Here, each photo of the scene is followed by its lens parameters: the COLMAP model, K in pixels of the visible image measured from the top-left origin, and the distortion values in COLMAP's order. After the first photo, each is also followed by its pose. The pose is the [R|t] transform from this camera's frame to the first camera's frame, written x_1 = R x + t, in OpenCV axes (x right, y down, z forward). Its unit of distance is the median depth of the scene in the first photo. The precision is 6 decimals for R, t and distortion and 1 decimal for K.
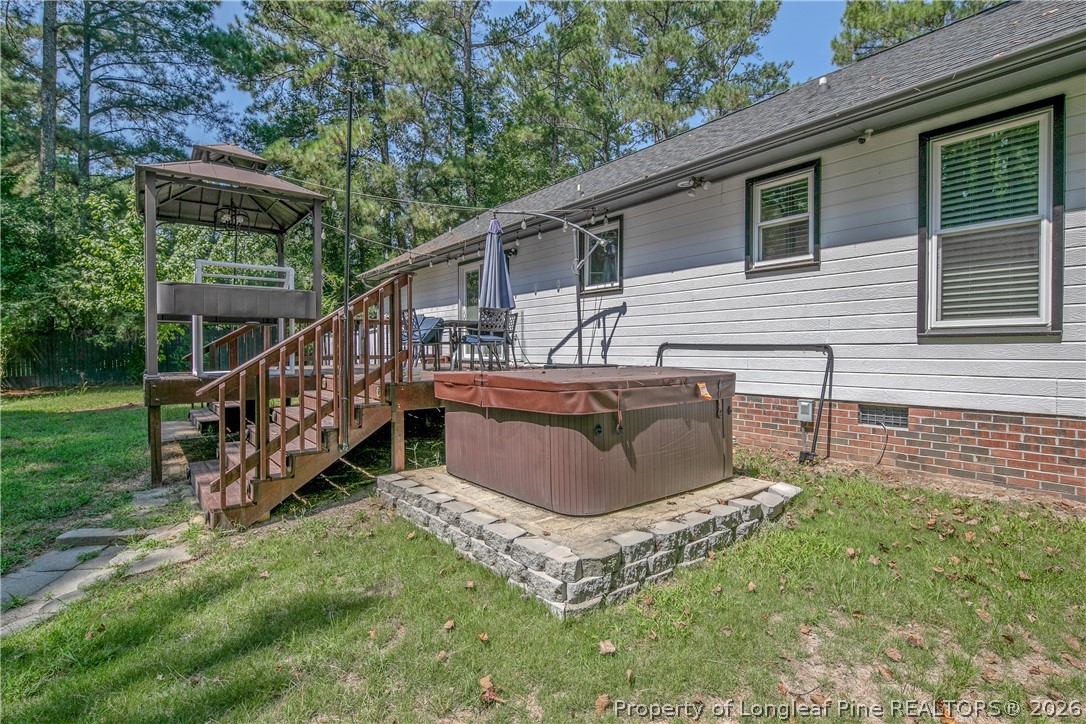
lens RADIAL K [[523.3, 0, 540.6], [0, 523.3, 358.4], [0, 0, 1]] dist [0.005012, -0.003650]
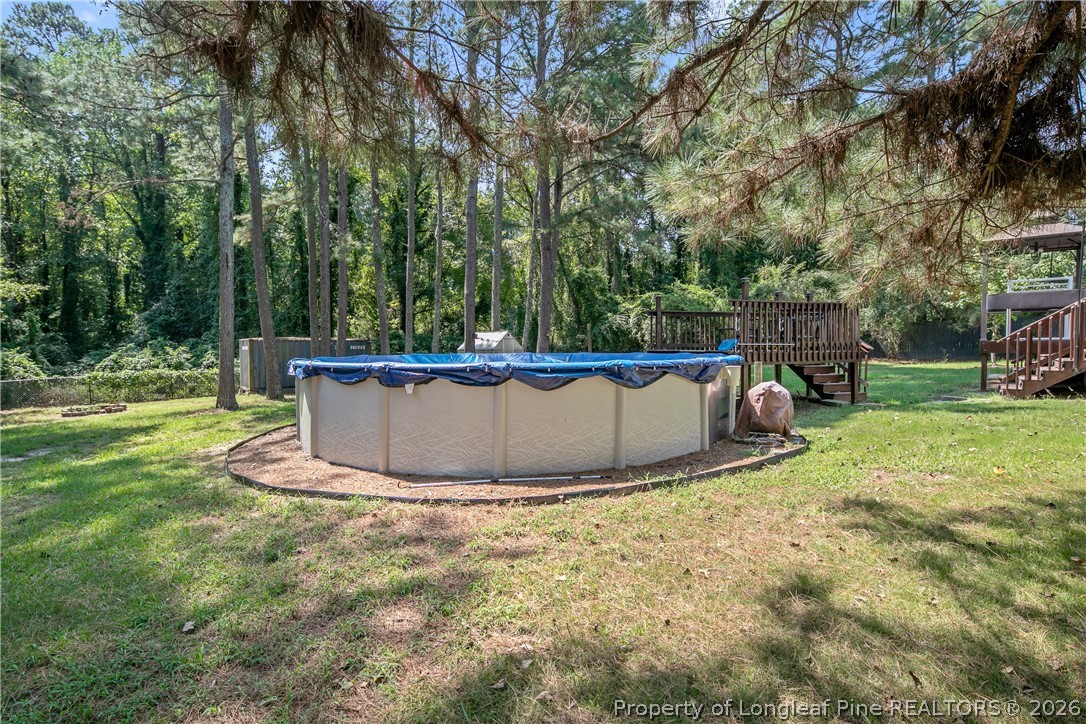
lens RADIAL K [[523.3, 0, 540.2], [0, 523.3, 355.1], [0, 0, 1]] dist [0.005012, -0.003650]
pose [[0.201381, 0.024476, -0.979207, 0.451982], [-0.013175, 0.999665, 0.022278, 0.033075], [0.979424, 0.008415, 0.201636, -0.546385]]
